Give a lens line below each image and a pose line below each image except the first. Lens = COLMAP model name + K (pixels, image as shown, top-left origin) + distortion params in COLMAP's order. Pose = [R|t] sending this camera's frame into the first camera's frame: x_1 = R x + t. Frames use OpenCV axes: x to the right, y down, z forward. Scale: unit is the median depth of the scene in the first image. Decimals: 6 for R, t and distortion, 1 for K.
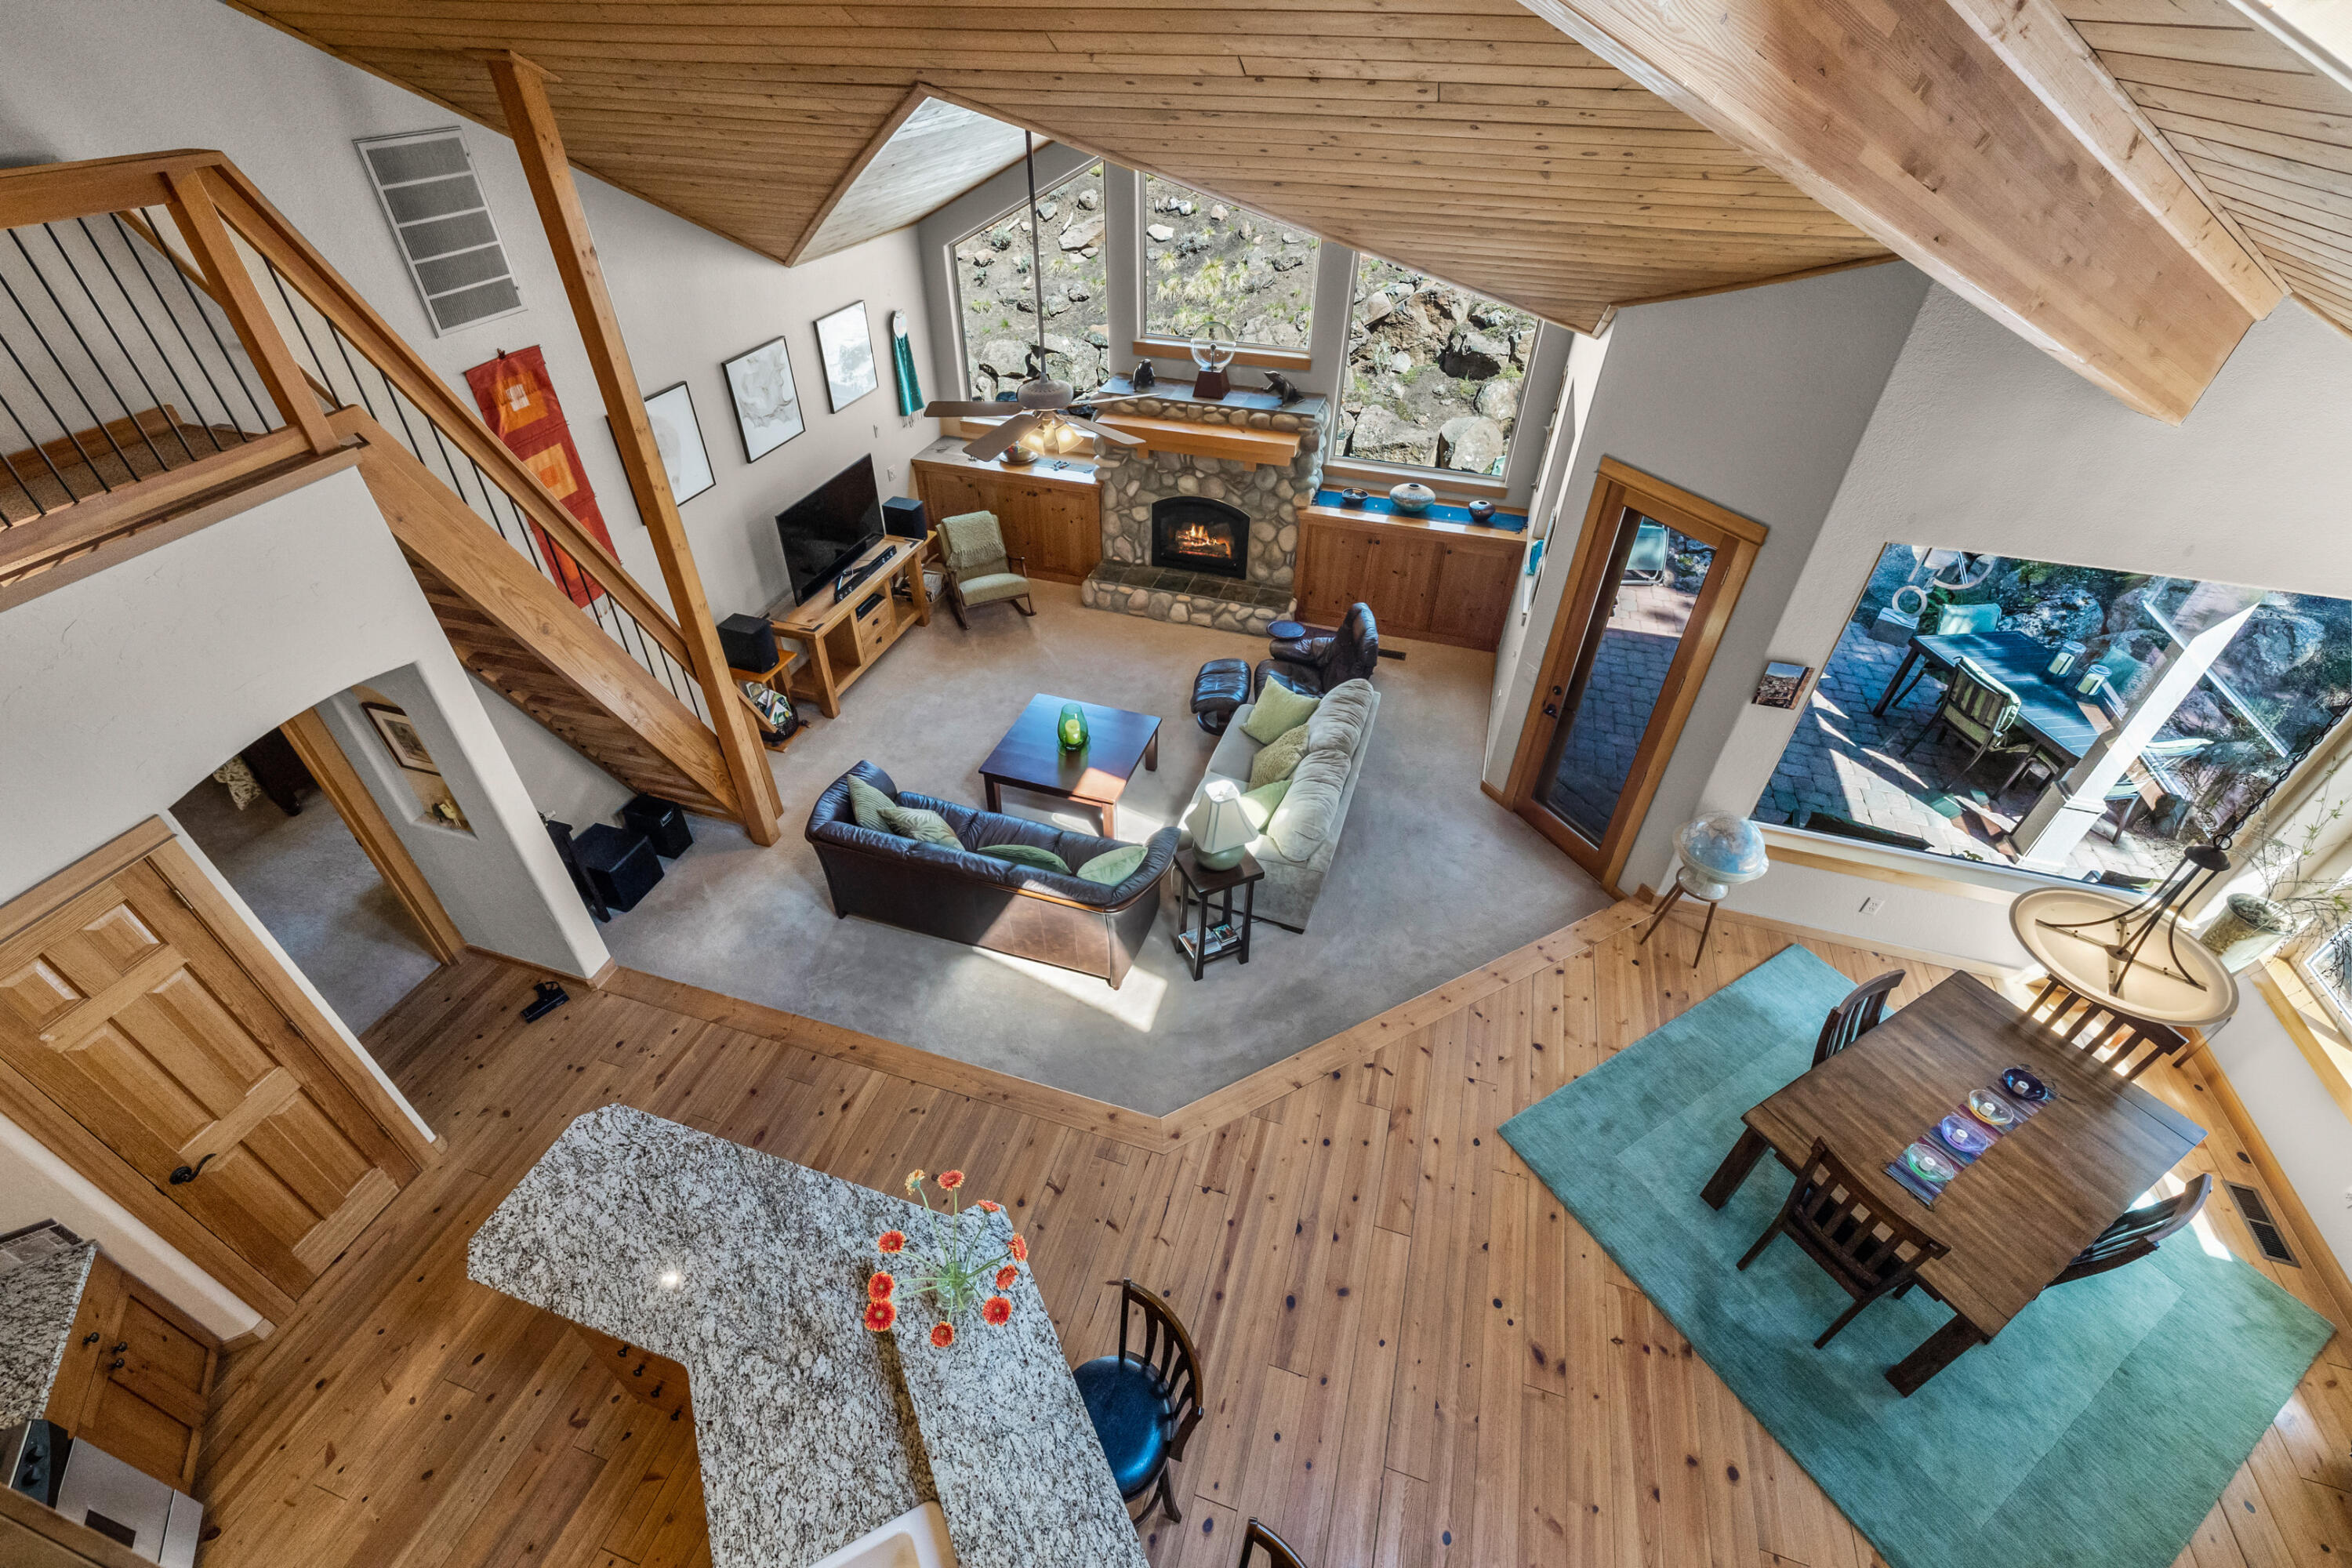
lens RADIAL K [[989.9, 0, 1165.8], [0, 989.9, 771.1], [0, 0, 1]] dist [0.003244, 0.000524]
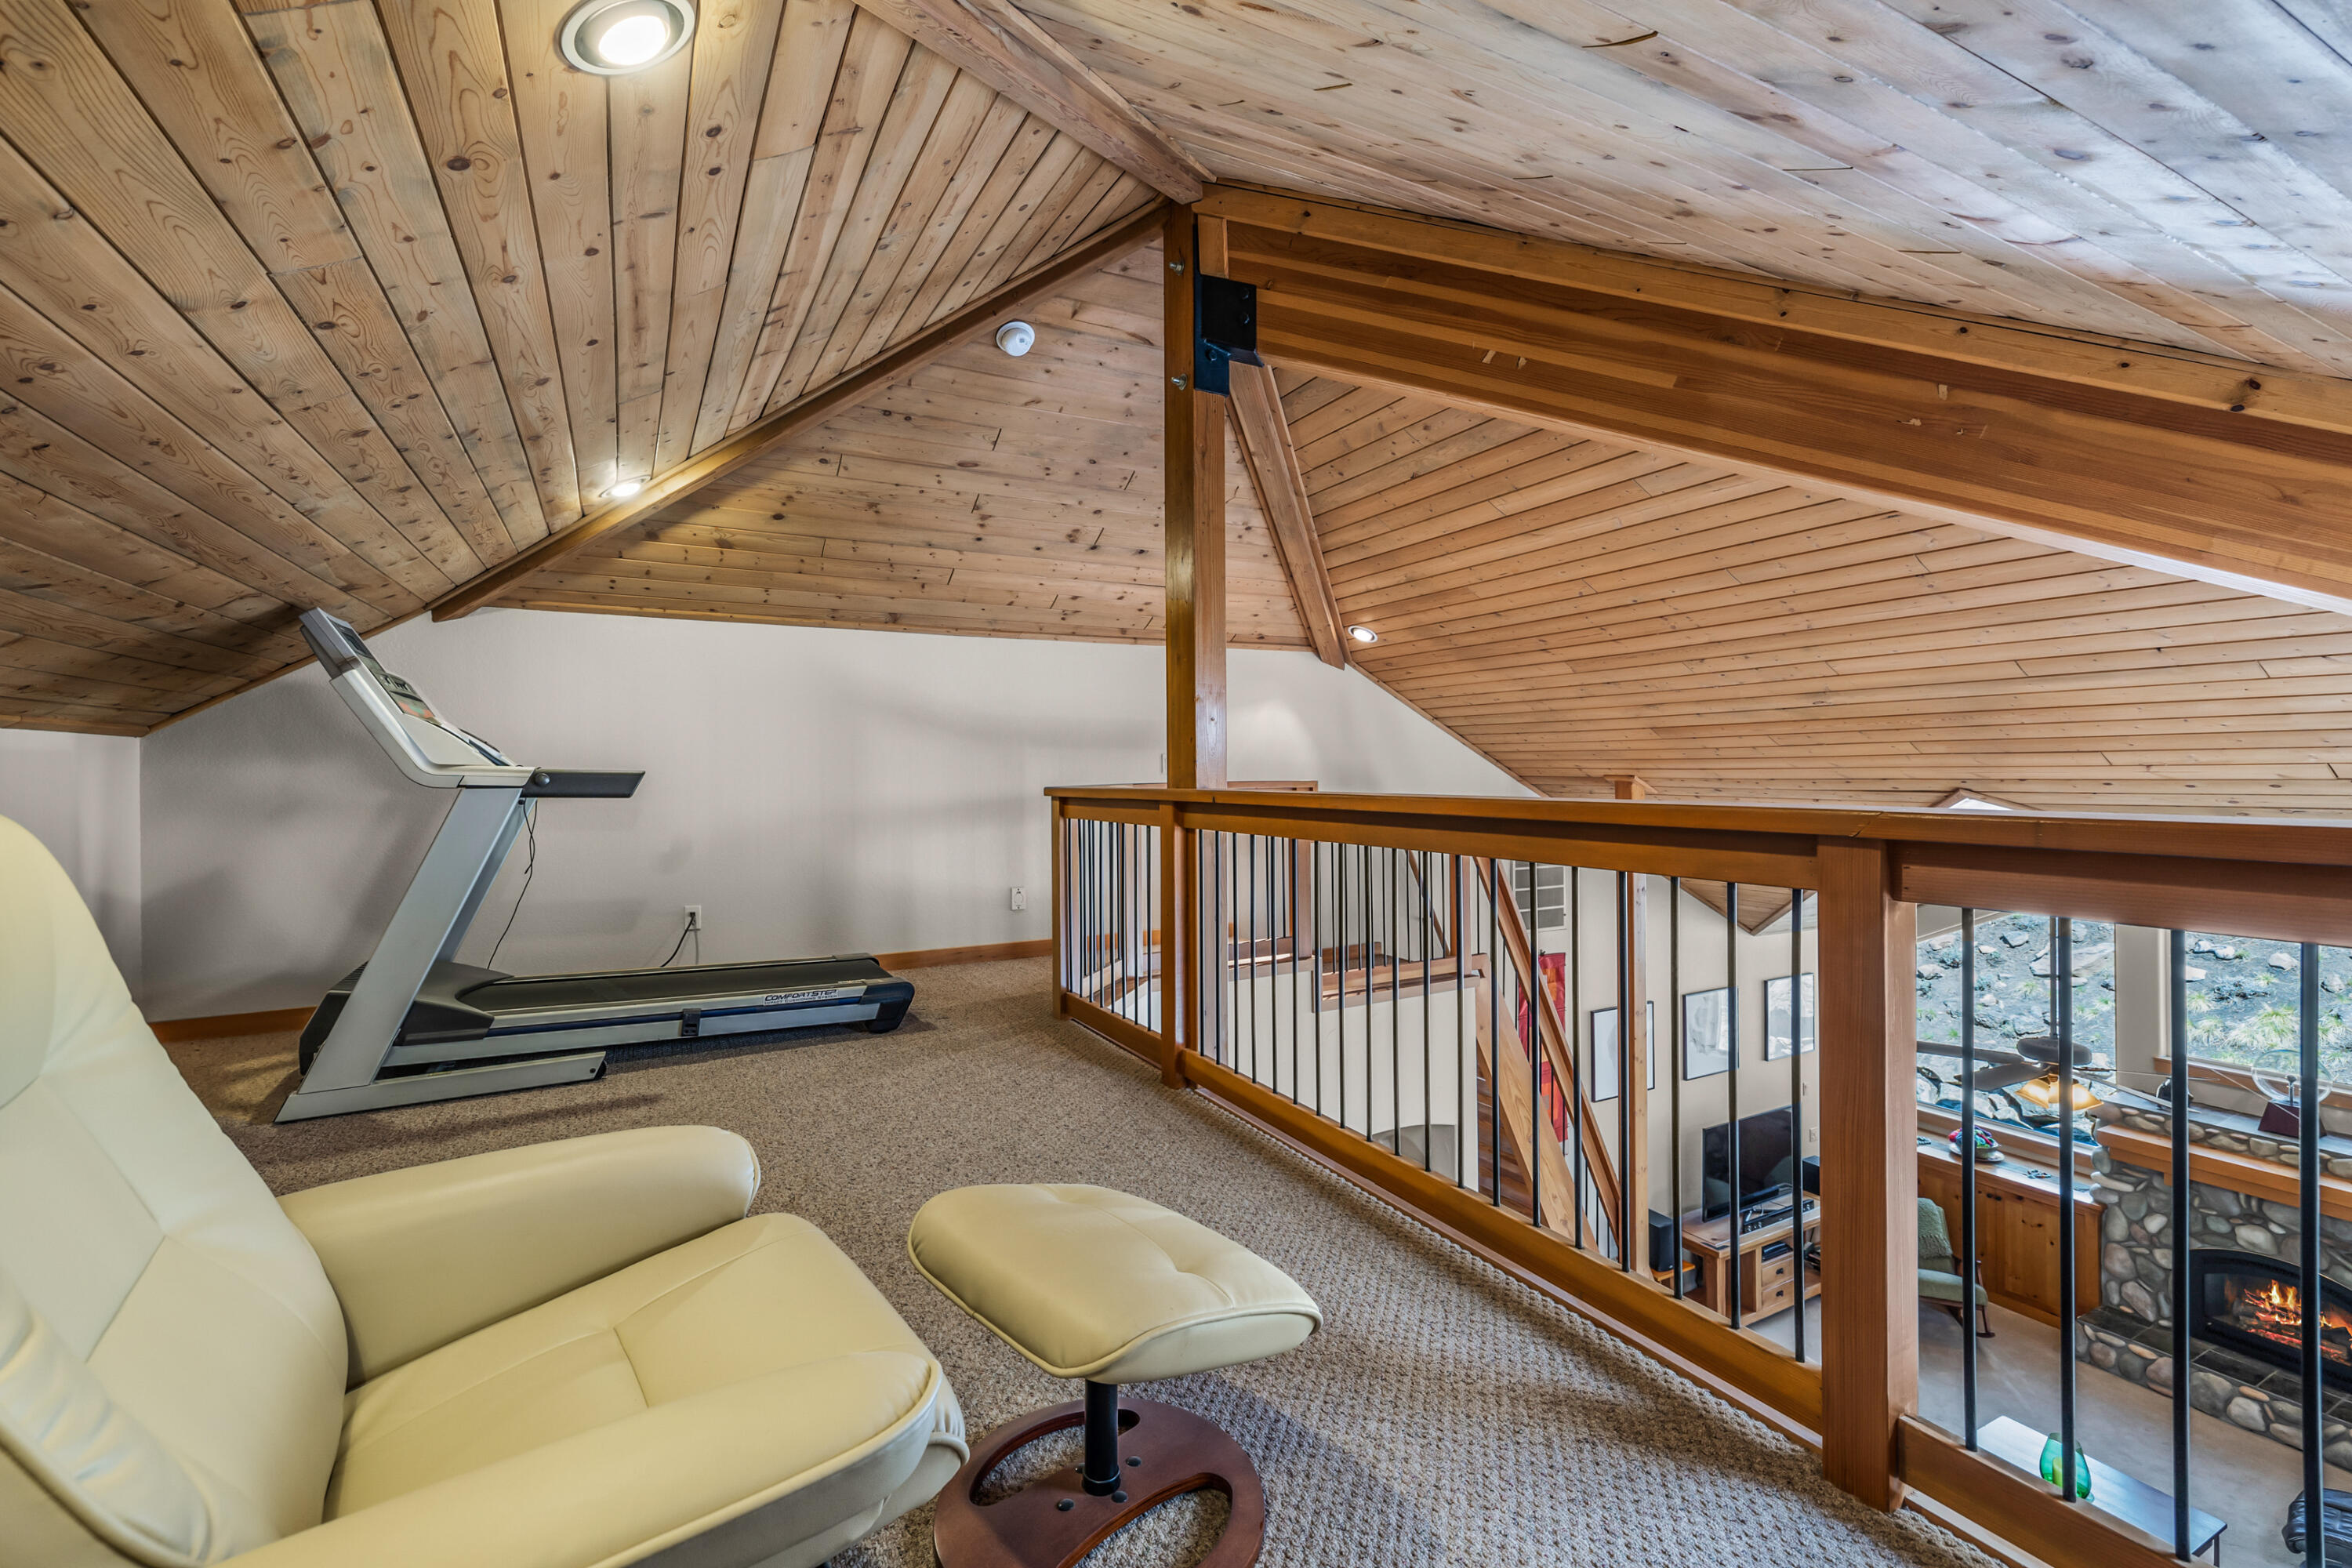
lens RADIAL K [[999.0, 0, 1168.0], [0, 999.0, 764.2], [0, 0, 1]] dist [0.001017, -0.000239]
pose [[0.708369, -0.015214, -0.705679, -0.023511], [-0.431470, 0.781895, -0.449972, 0.148711], [0.558612, 0.623225, 0.547306, -0.152189]]
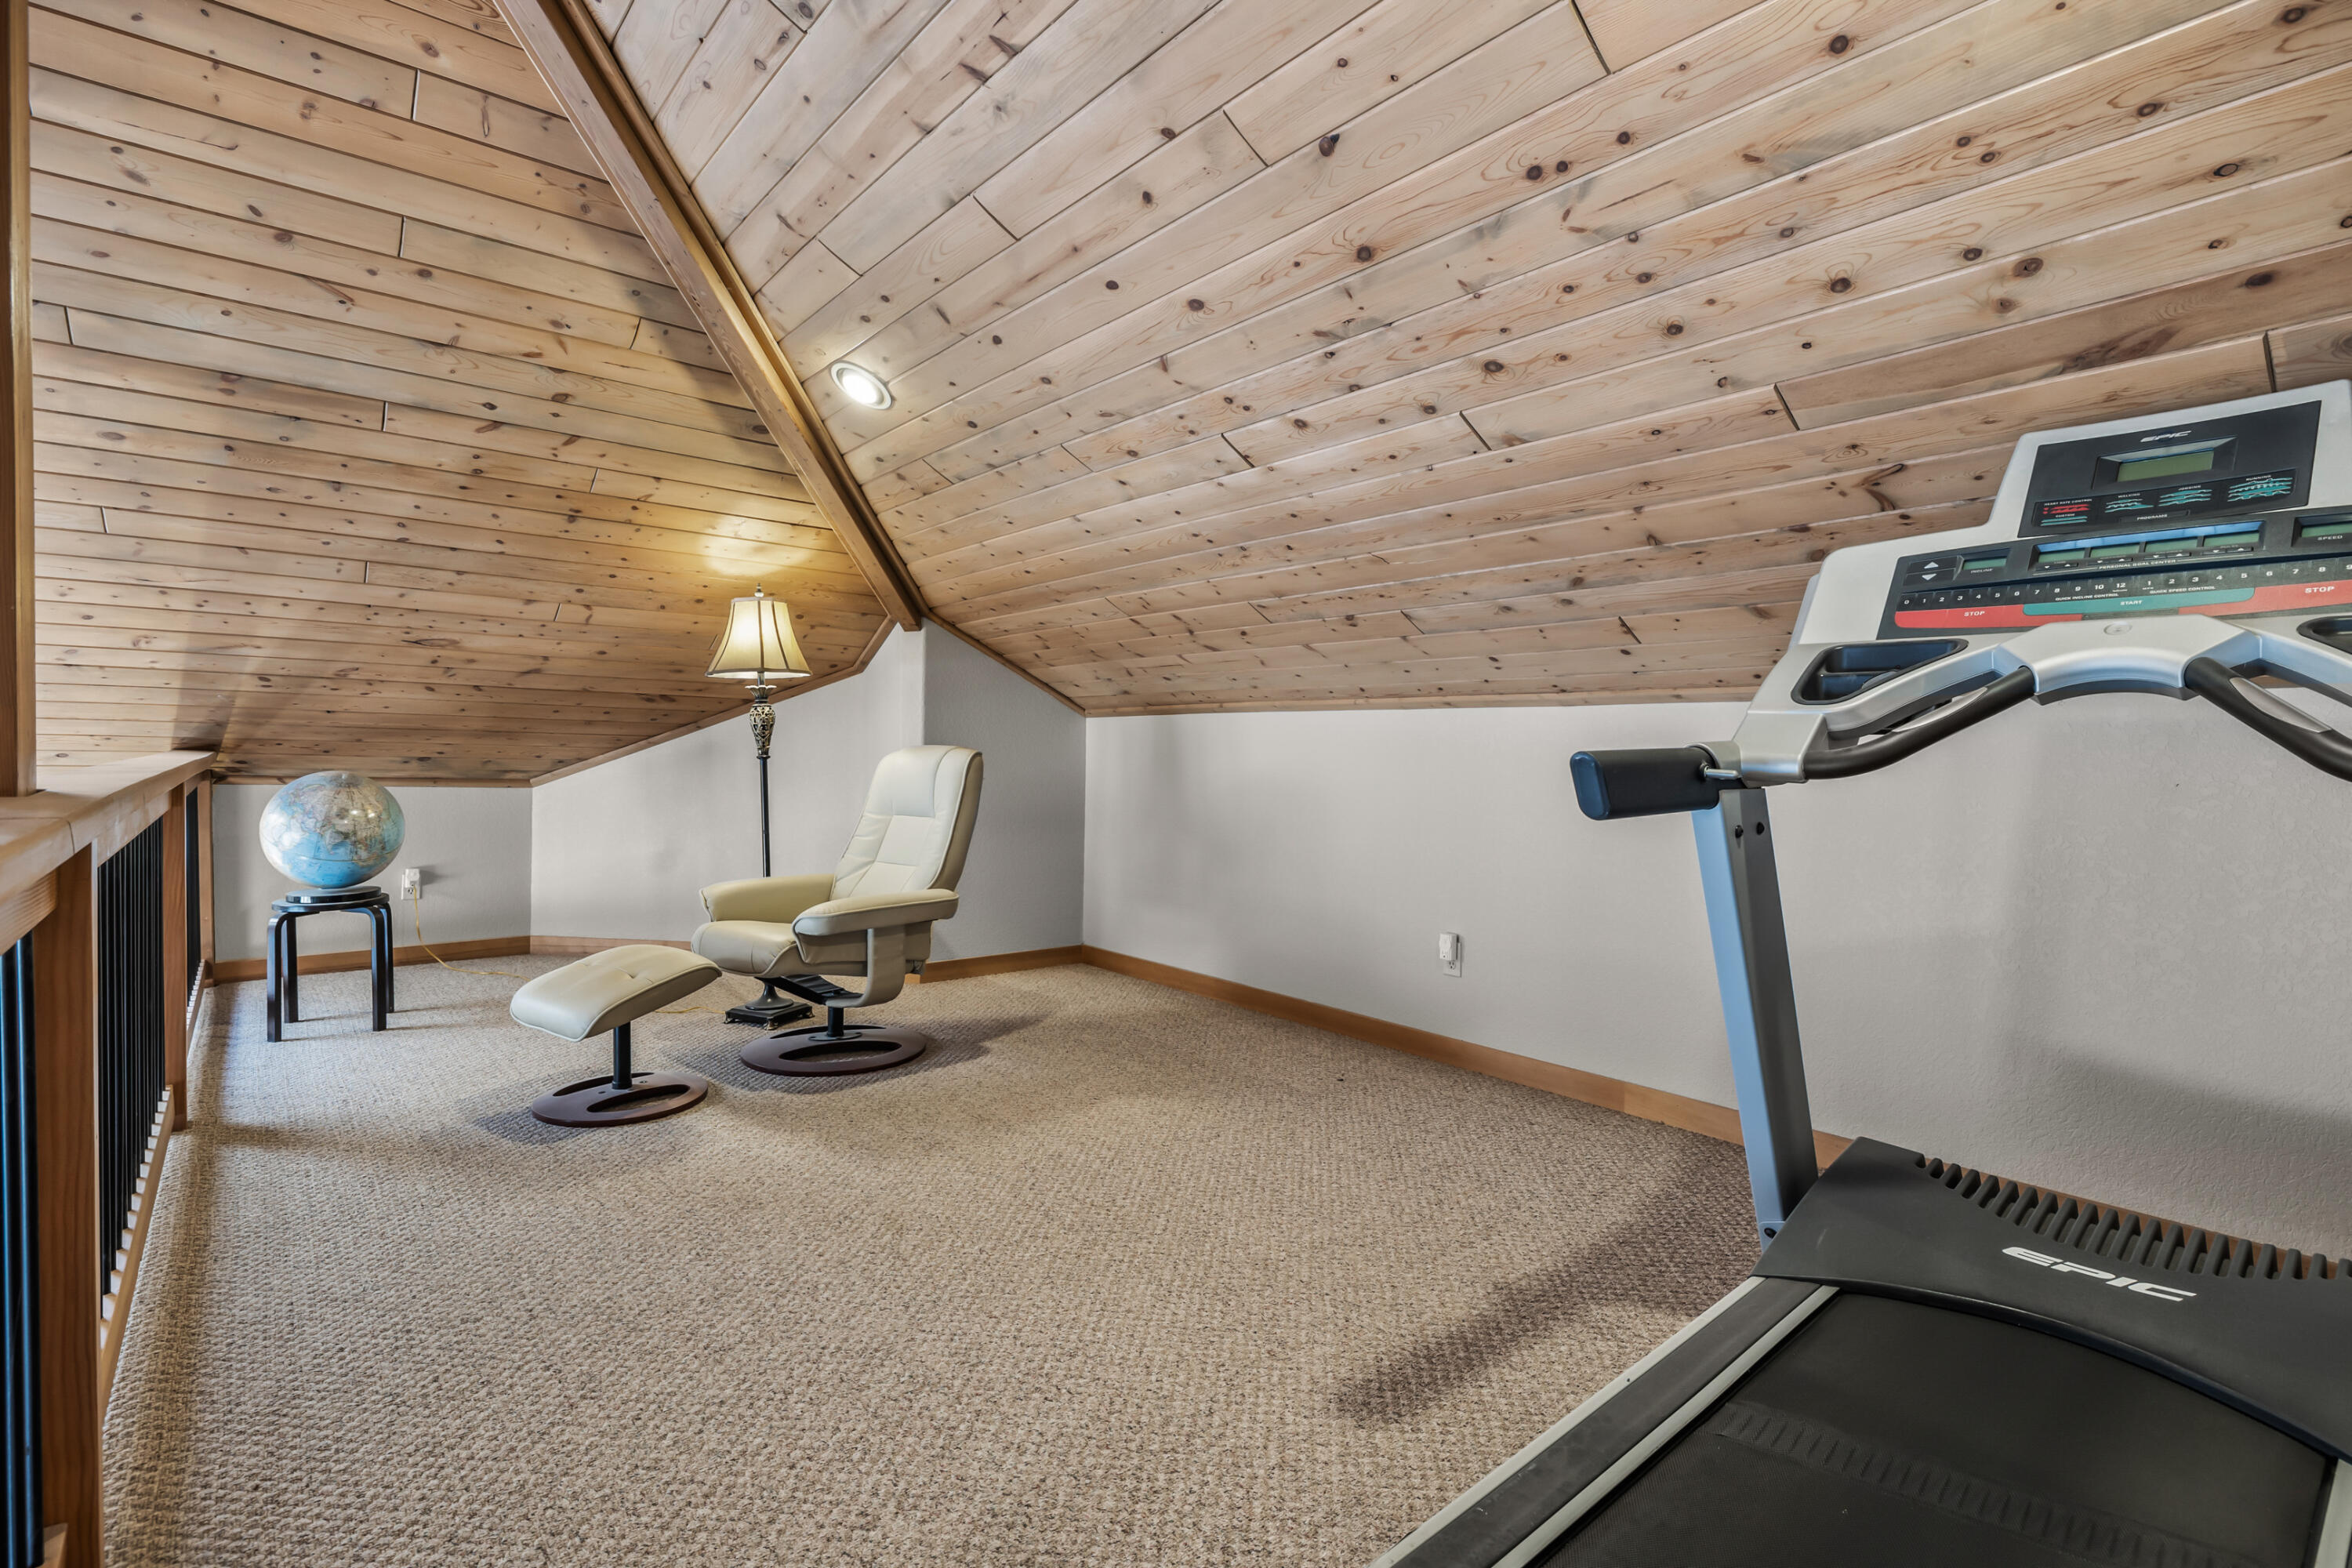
lens RADIAL K [[1137.7, 0, 1176.0], [0, 1137.7, 784.0], [0, 0, 1]] dist [-0.001145, -0.000077]
pose [[-0.834321, -0.041107, 0.549744, -0.515899], [0.326909, 0.766067, 0.553418, -0.059676], [-0.443890, 0.641444, -0.625708, 0.098724]]
